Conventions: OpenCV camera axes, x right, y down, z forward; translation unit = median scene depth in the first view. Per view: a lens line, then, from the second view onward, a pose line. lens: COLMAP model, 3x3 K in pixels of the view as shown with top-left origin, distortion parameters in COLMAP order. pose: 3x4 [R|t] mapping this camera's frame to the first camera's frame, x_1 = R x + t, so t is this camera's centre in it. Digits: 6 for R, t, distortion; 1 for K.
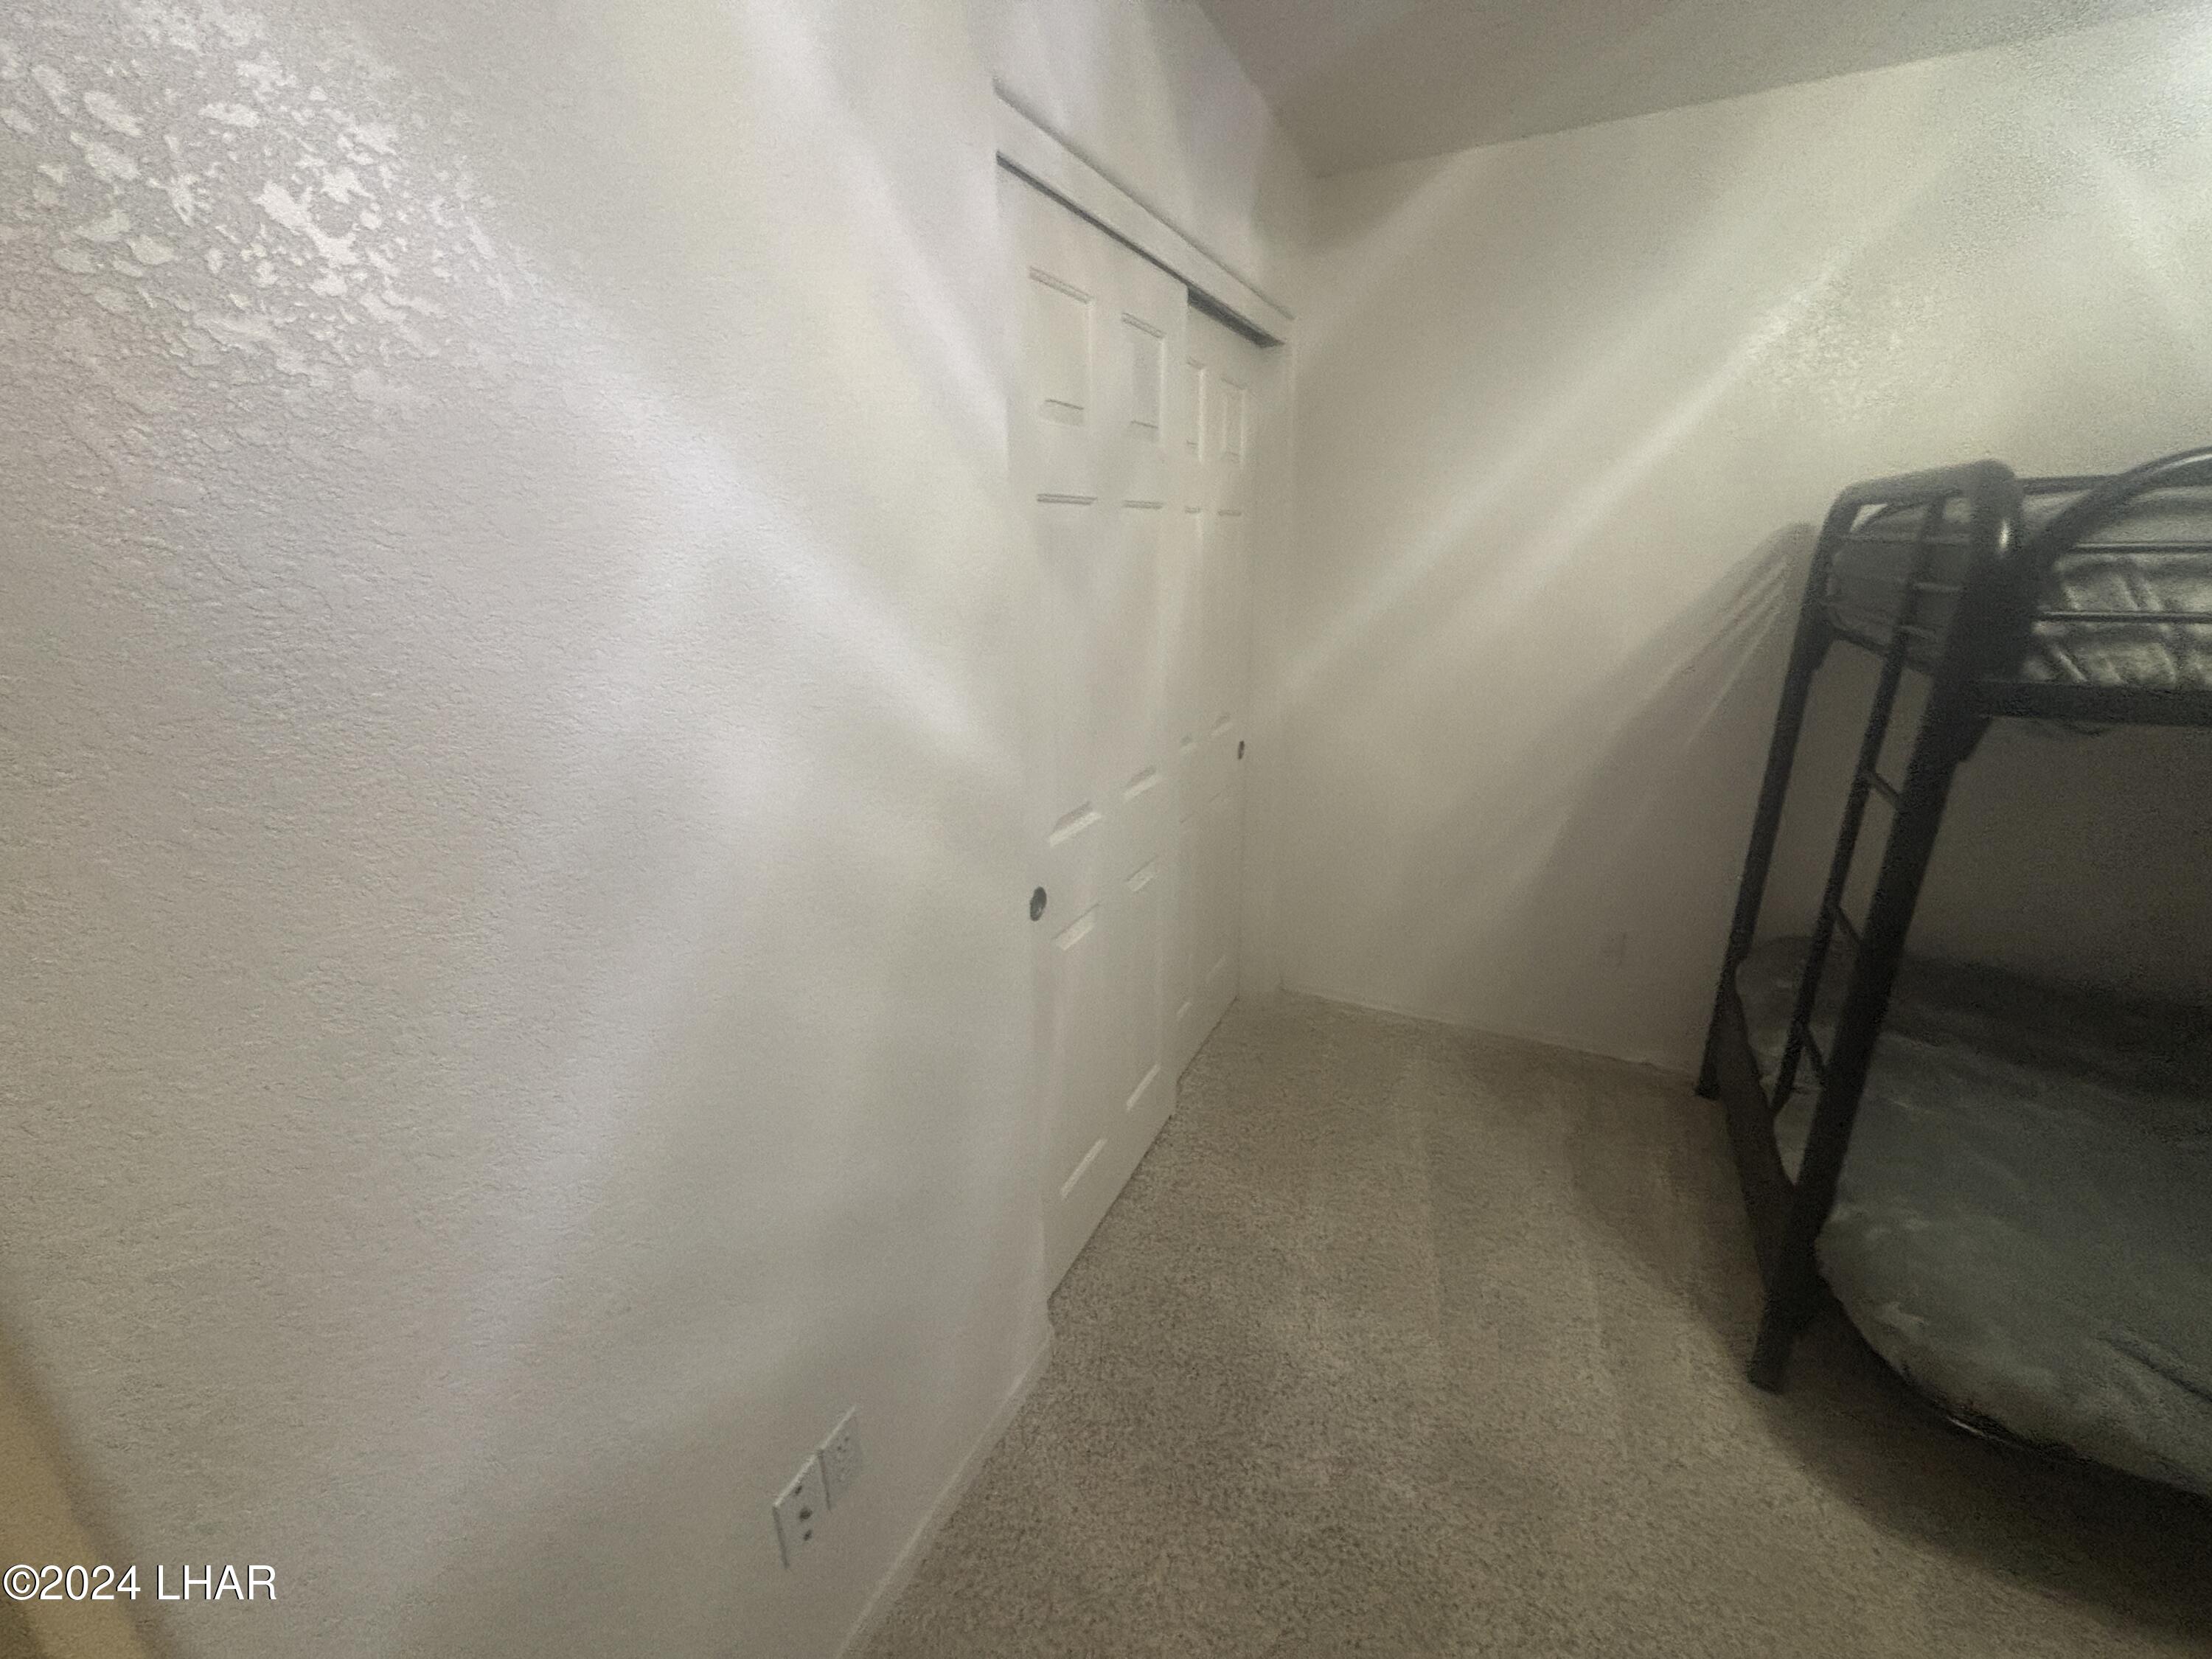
lens RADIAL K [[896.8, 0, 1098.6], [0, 896.8, 825.7], [0, 0, 1]] dist [0.000472, -0.000383]
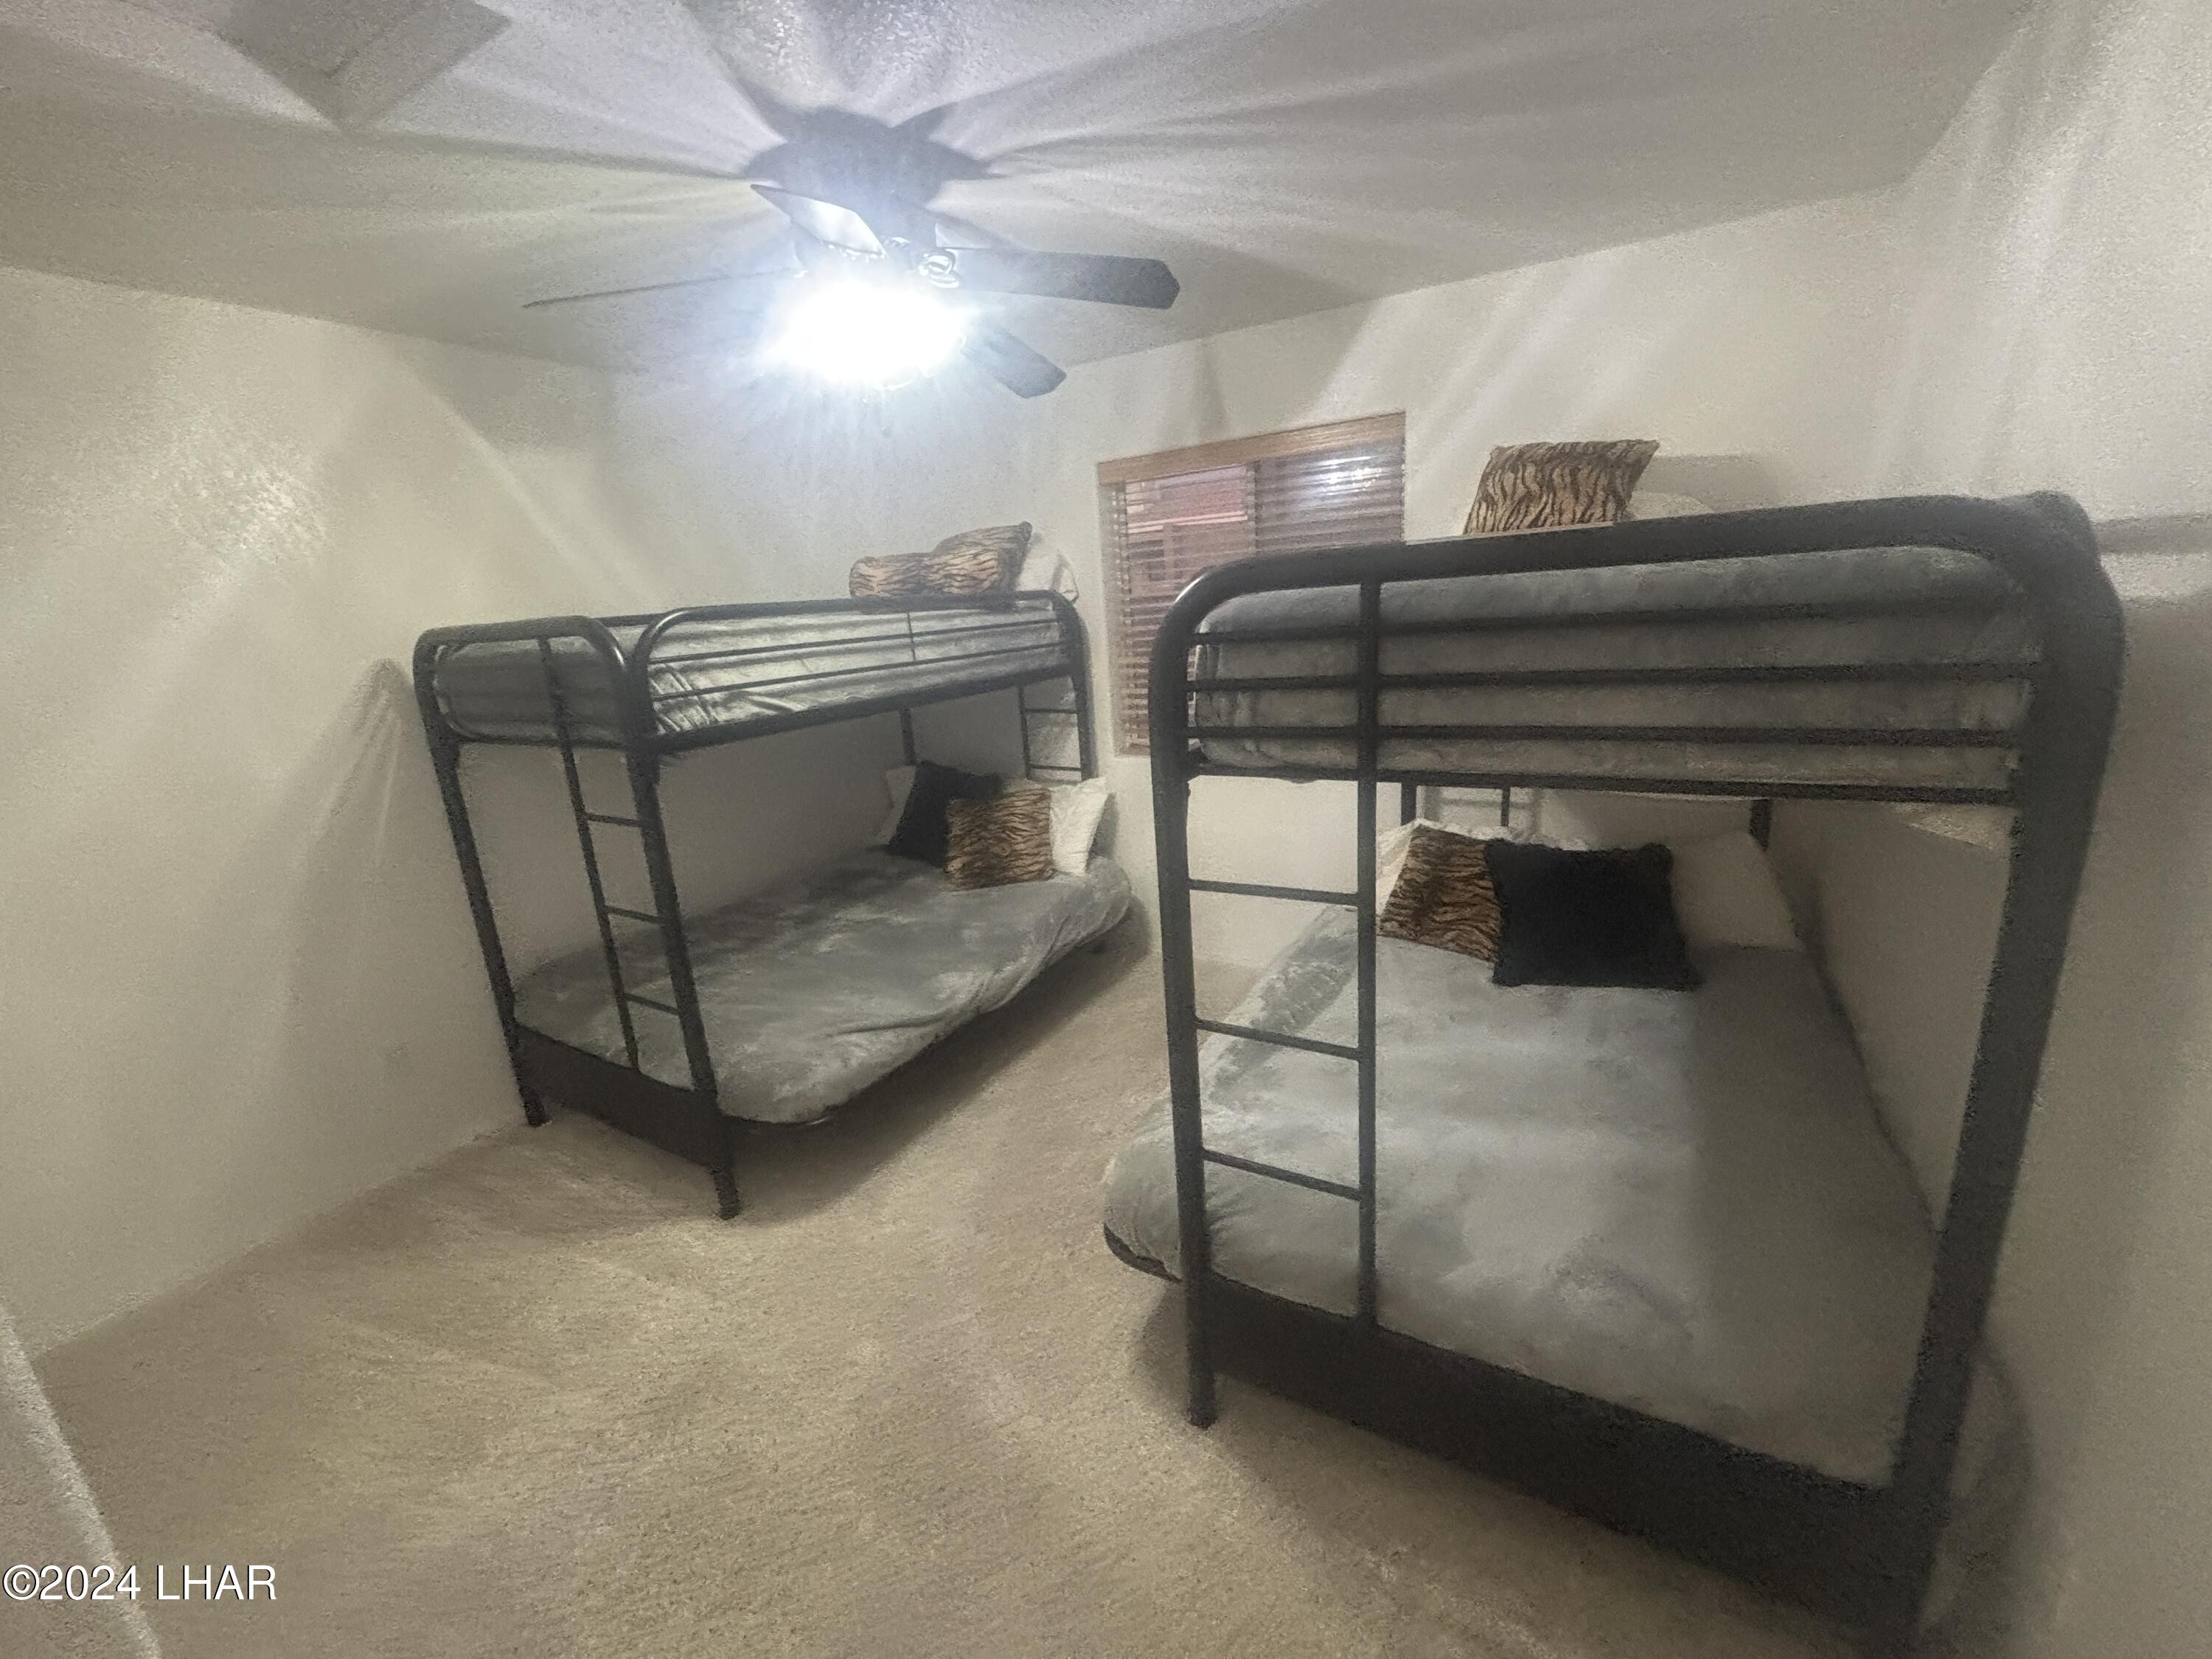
lens RADIAL K [[896.8, 0, 1098.6], [0, 896.8, 825.7], [0, 0, 1]] dist [0.000472, -0.000383]
pose [[0.055769, -0.225408, 0.972667, -0.613437], [0.371709, 0.908843, 0.189305, -0.012219], [-0.926673, 0.350992, 0.134472, 0.029667]]
